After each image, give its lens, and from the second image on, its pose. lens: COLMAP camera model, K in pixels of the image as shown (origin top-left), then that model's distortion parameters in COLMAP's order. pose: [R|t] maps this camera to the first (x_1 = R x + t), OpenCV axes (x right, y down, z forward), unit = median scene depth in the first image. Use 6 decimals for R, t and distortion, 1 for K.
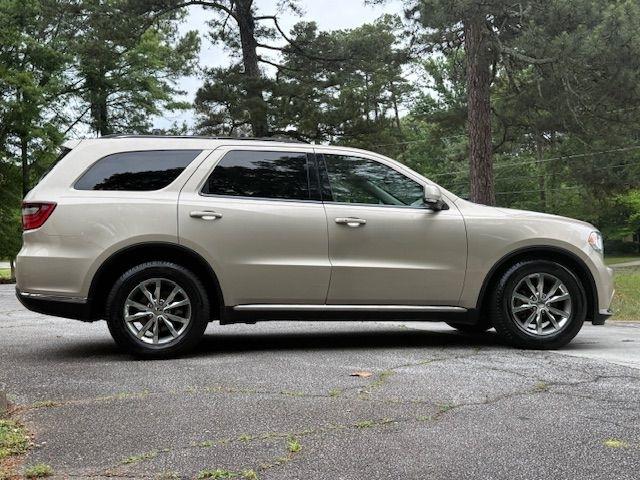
lens RADIAL K [[862.0, 0, 327.3], [0, 862.0, 241.3], [0, 0, 1]] dist [0.300099, -0.987907]
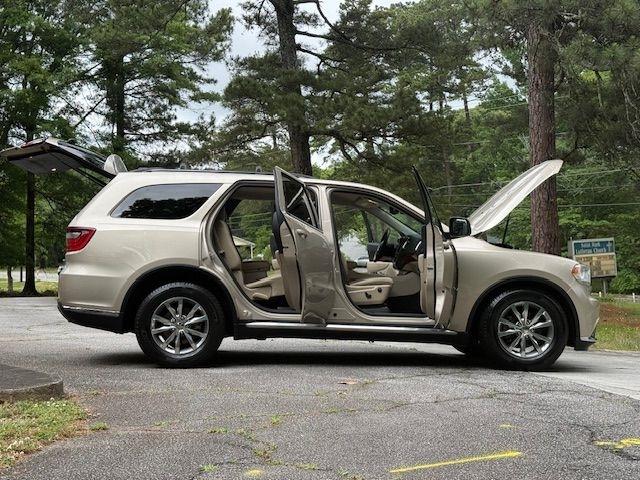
lens RADIAL K [[1143.4, 0, 320.0], [0, 1143.4, 240.0], [0, 0, 1]] dist [0.234163, -0.266308]
pose [[0.997395, 0.023431, -0.068226, 0.083096], [-0.024109, 0.999668, -0.009129, -0.021126], [0.067989, 0.010750, 0.997628, -0.458313]]
